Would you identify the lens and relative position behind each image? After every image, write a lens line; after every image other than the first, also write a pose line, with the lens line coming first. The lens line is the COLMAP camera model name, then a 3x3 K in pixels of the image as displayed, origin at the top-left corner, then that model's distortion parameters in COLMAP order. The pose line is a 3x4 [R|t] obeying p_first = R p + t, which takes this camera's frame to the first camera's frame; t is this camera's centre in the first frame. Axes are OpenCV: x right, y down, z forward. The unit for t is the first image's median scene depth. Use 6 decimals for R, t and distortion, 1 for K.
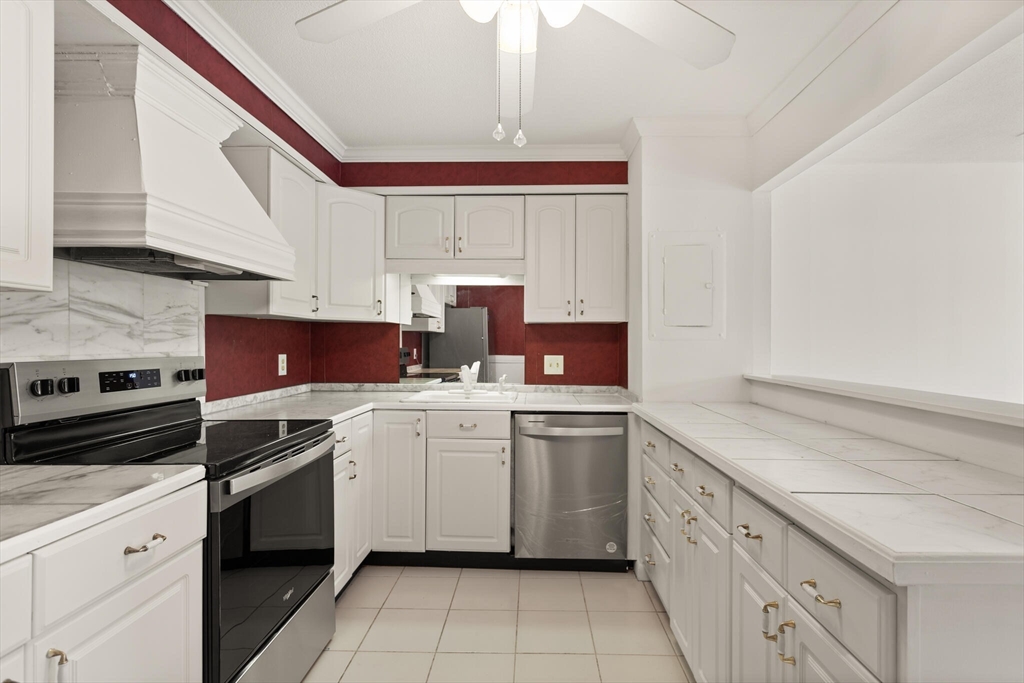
lens RADIAL K [[490.6, 0, 520.7], [0, 490.6, 343.7], [0, 0, 1]] dist [-0.003151, 0.001574]
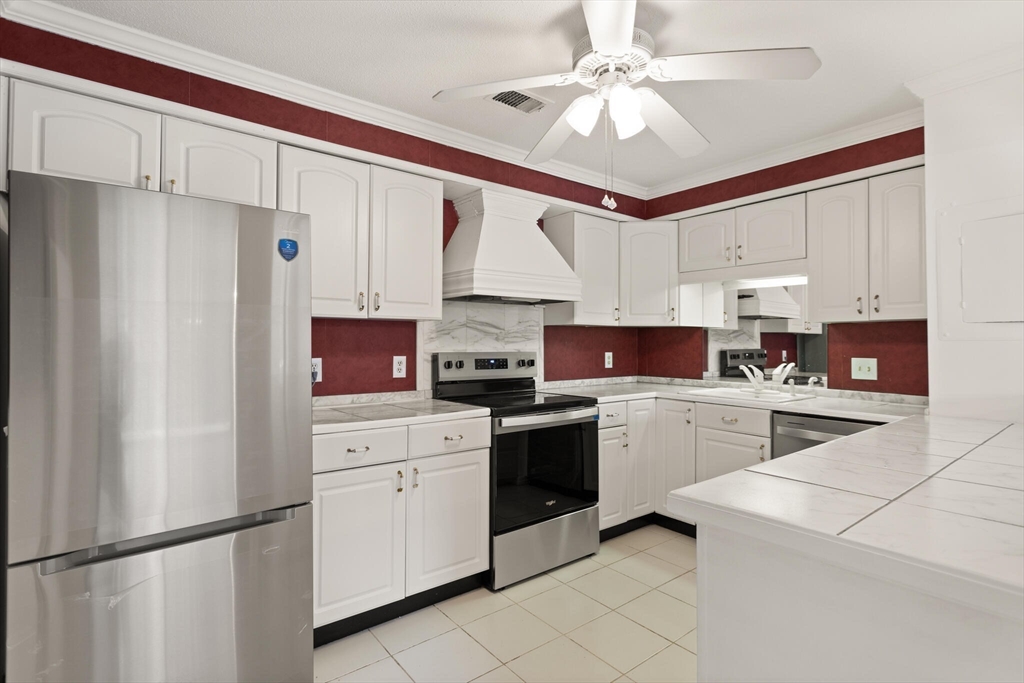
lens RADIAL K [[490.6, 0, 515.5], [0, 490.6, 337.8], [0, 0, 1]] dist [-0.003151, 0.001574]
pose [[0.642976, -0.009067, -0.765833, 0.433297], [-0.002821, 0.999895, -0.014206, 0.001681], [0.765881, 0.011294, 0.642883, -0.071329]]
